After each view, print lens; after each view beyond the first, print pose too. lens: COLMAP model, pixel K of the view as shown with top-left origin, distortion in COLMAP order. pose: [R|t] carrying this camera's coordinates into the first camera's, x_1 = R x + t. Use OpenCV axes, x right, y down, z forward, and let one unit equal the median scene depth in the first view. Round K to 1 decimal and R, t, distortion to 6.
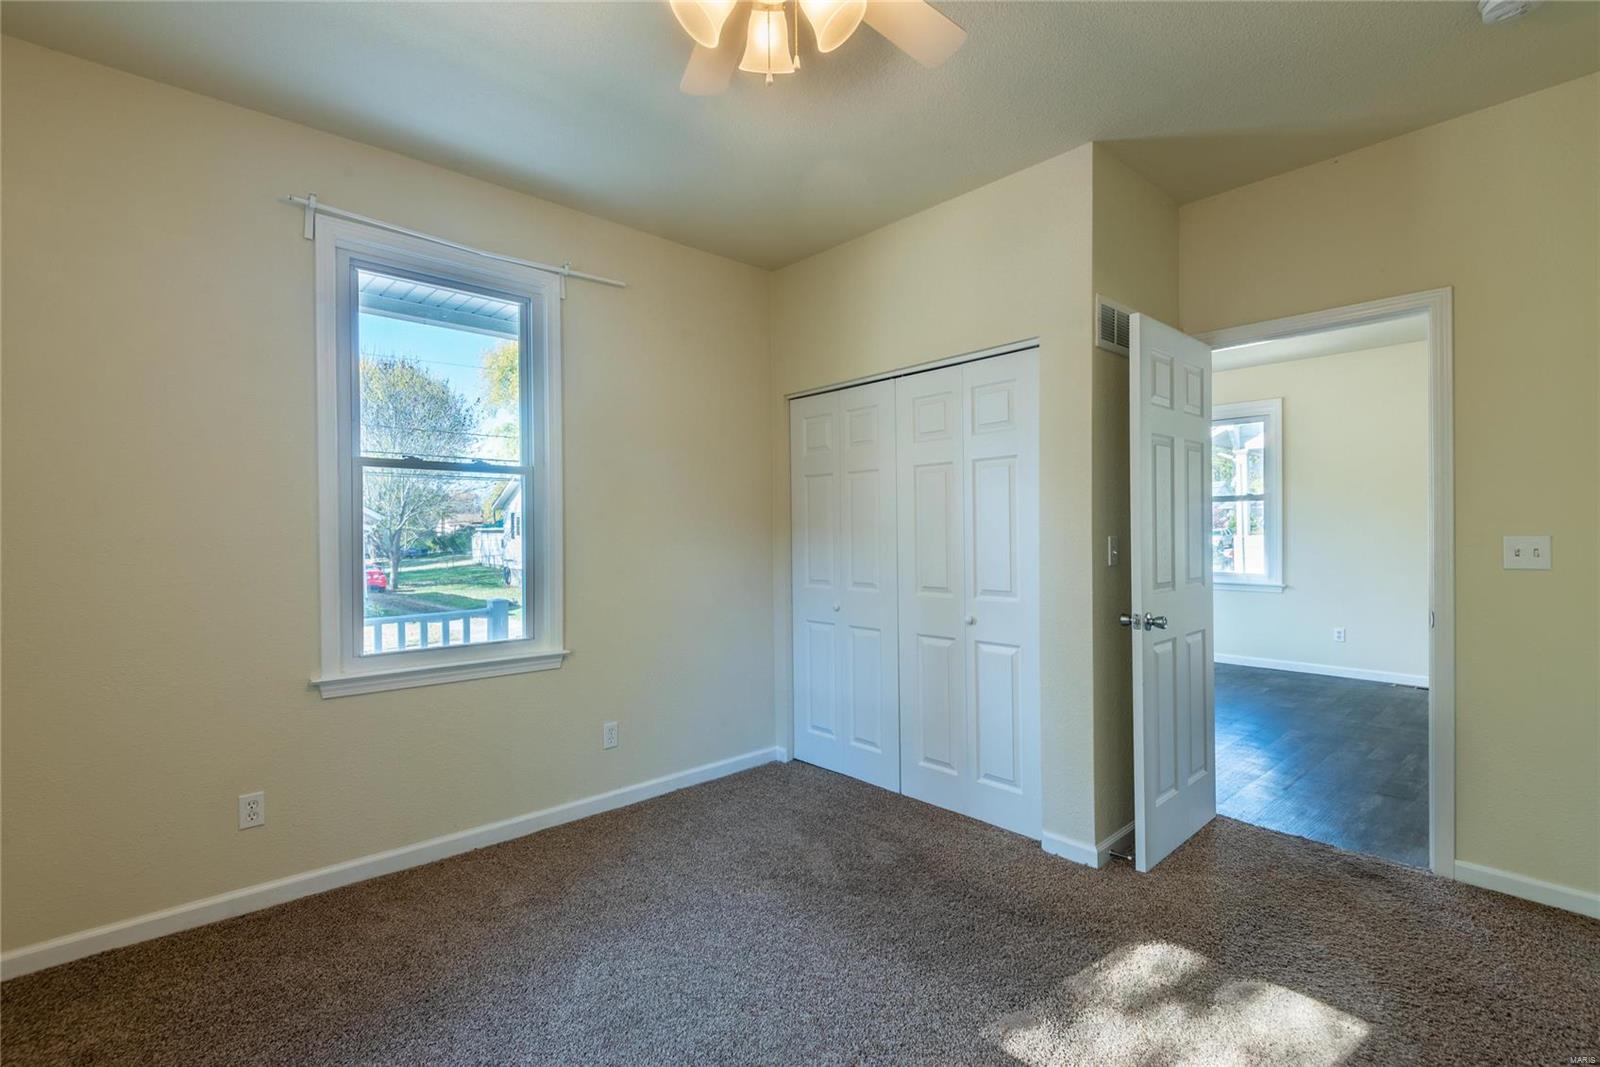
lens RADIAL K [[728.0, 0, 800.0], [0, 728.0, 533.5], [0, 0, 1]] dist [0.039385, -0.021685]
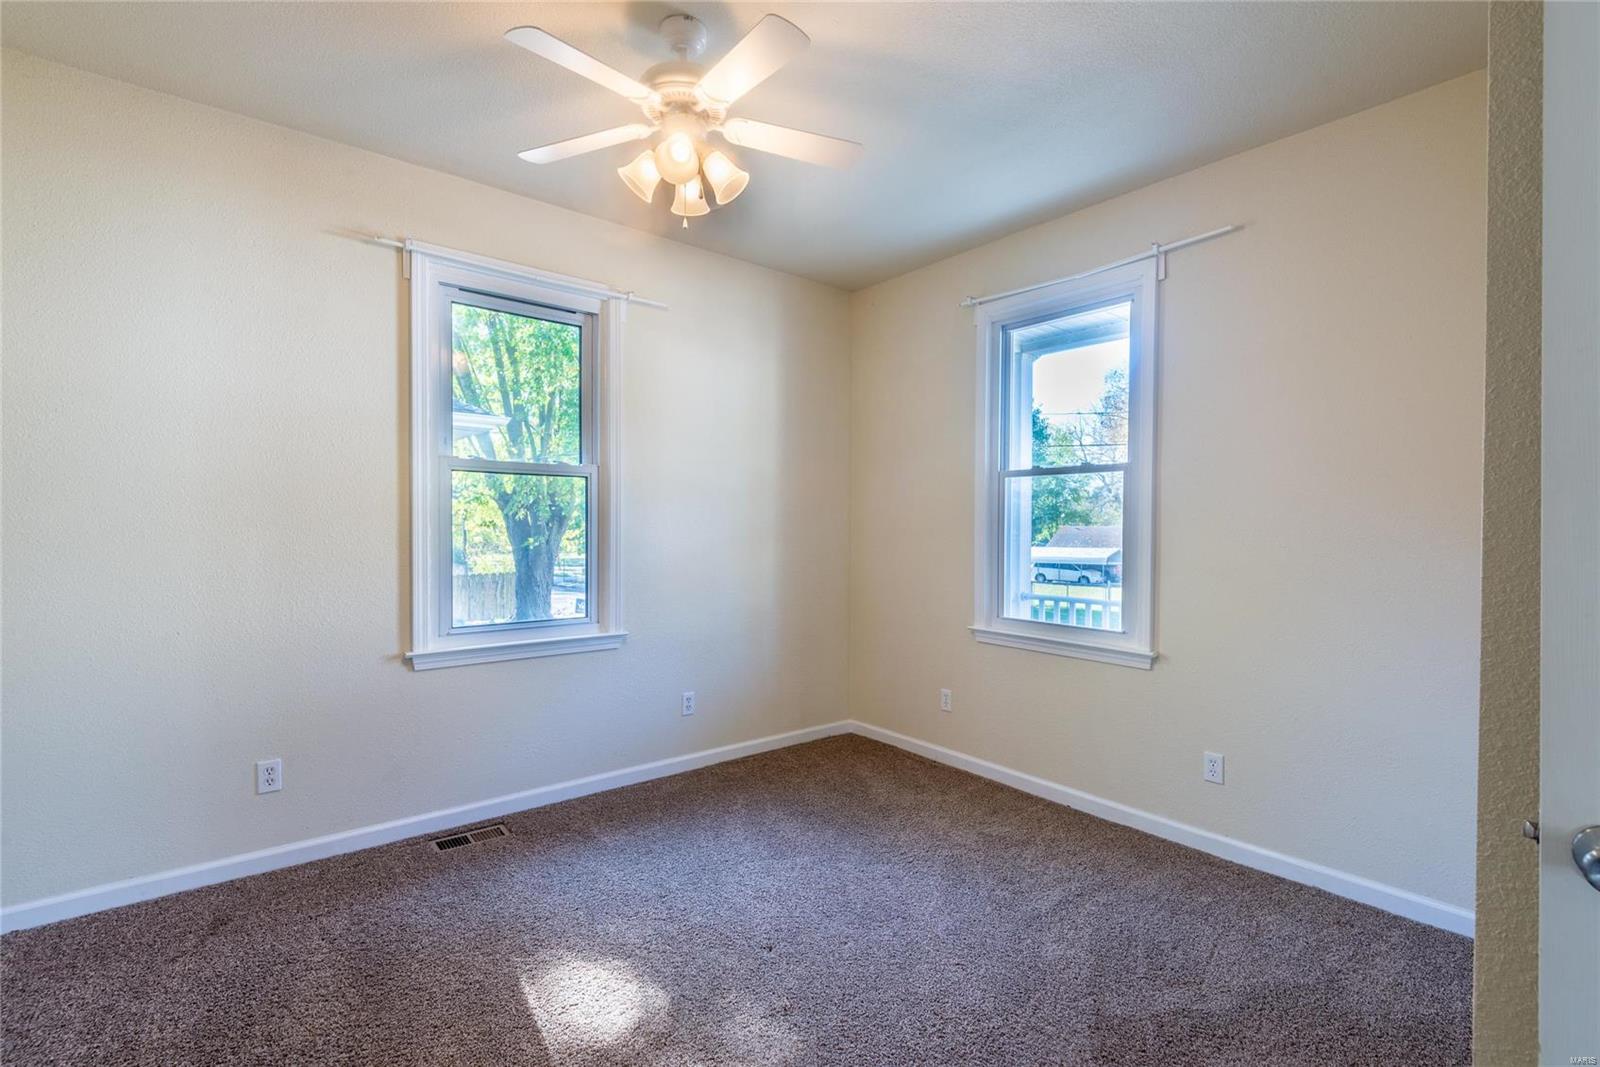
lens RADIAL K [[728.0, 0, 800.0], [0, 728.0, 533.5], [0, 0, 1]] dist [0.039385, -0.021685]
pose [[-0.040983, 0.021475, -0.998929, 0.692029], [-0.008100, 0.999729, 0.021825, -0.013116], [0.999127, 0.008985, -0.040798, 0.624123]]
